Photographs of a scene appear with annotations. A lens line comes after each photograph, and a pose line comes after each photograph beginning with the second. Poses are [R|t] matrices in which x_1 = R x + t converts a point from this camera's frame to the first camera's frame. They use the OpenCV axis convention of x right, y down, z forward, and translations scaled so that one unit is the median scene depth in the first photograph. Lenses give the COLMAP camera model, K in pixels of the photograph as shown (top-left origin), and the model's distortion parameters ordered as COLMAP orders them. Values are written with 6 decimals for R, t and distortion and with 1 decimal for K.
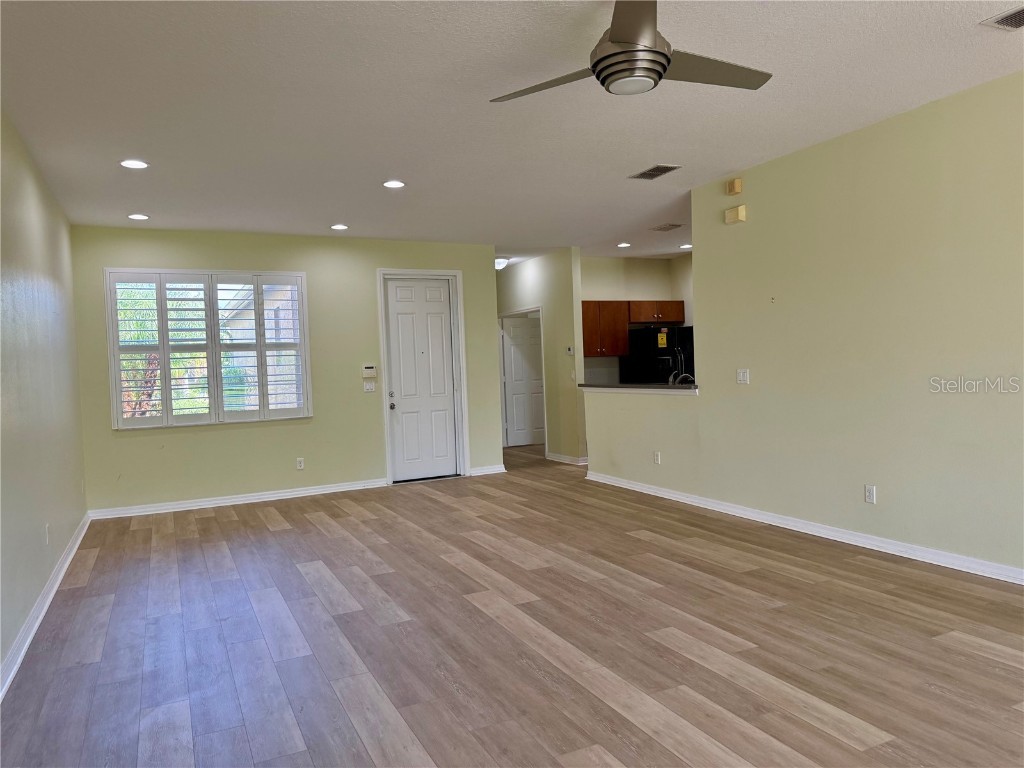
lens RADIAL K [[719.1, 0, 512.0], [0, 719.1, 384.0], [0, 0, 1]] dist [-0.000274, -0.000368]
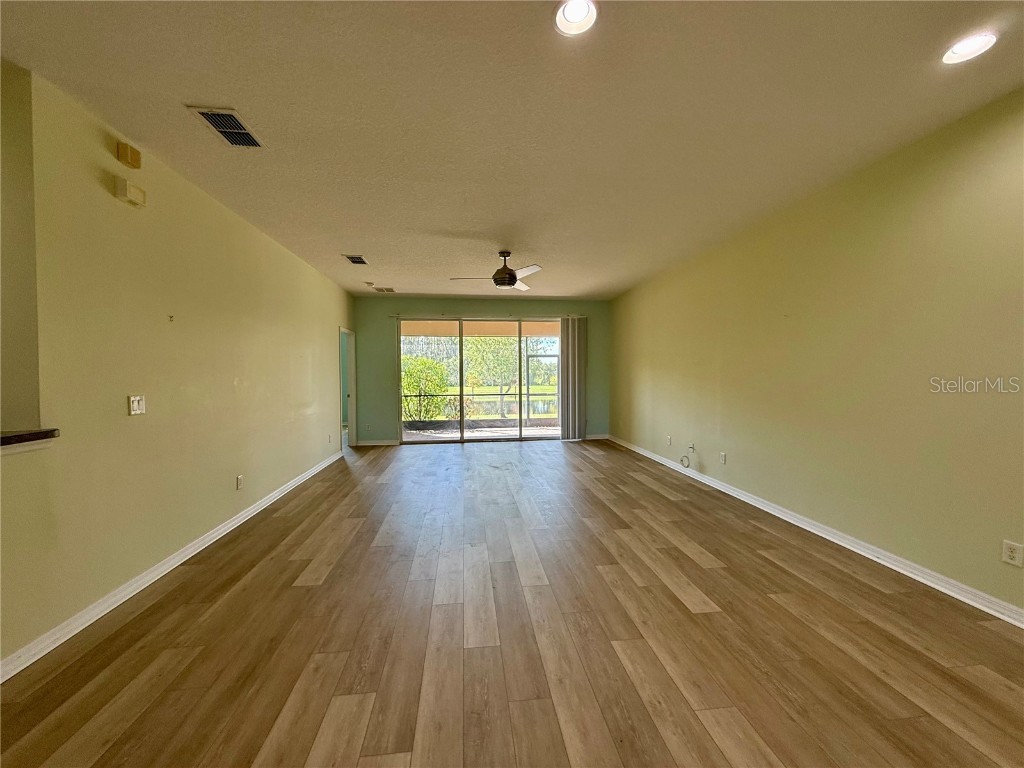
lens RADIAL K [[409.4, 0, 512.0], [0, 409.4, 384.0], [0, 0, 1]] dist [0.002125, 0.000159]
pose [[-0.944761, 0.033553, 0.326039, -0.261275], [0.049832, 0.997886, 0.041705, -0.040438], [-0.323950, 0.055649, -0.944436, 1.658550]]
